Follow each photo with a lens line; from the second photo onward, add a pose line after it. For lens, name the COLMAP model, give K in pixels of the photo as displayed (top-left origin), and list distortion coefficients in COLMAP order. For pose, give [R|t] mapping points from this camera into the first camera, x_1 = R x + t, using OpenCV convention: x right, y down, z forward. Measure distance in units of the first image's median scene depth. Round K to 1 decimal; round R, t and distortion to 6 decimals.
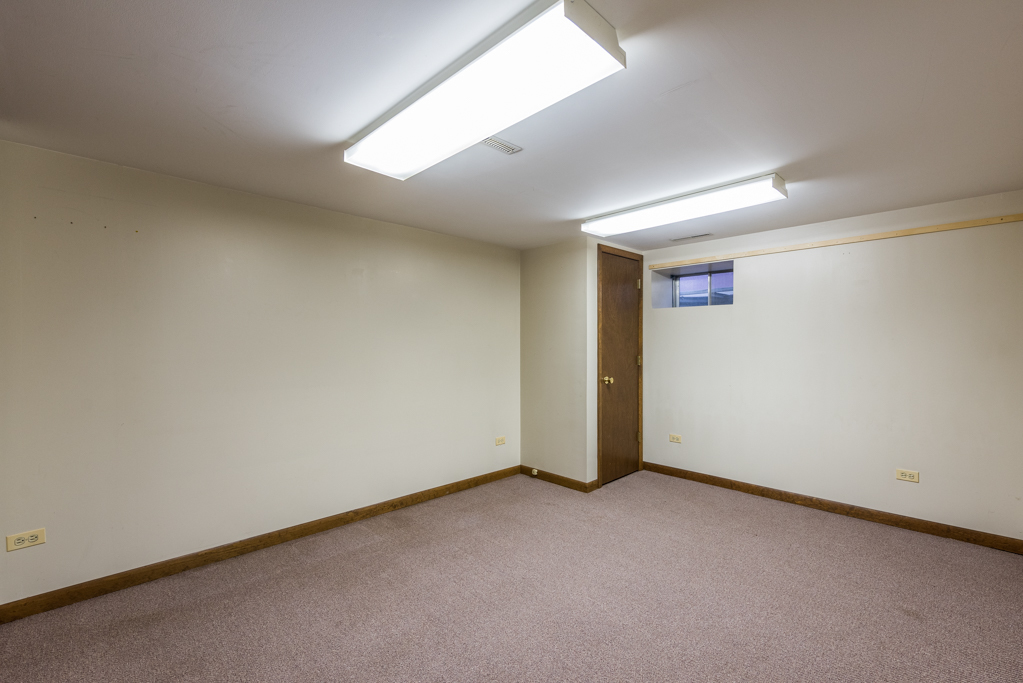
lens RADIAL K [[421.5, 0, 514.7], [0, 421.5, 336.2], [0, 0, 1]] dist [0.001315, -0.000121]
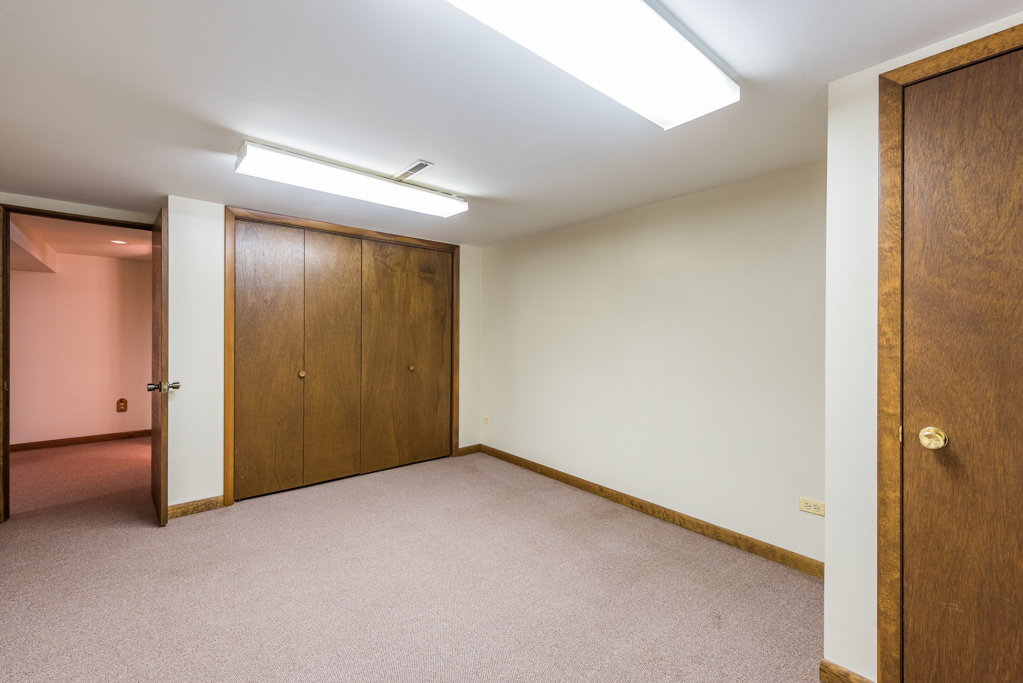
lens RADIAL K [[421.5, 0, 514.7], [0, 421.5, 336.2], [0, 0, 1]] dist [0.001315, -0.000121]
pose [[-0.024141, 0.009133, -0.999667, 0.683893], [0.006073, 0.999941, 0.008988, 0.014044], [0.999690, -0.005854, -0.024195, 0.777930]]
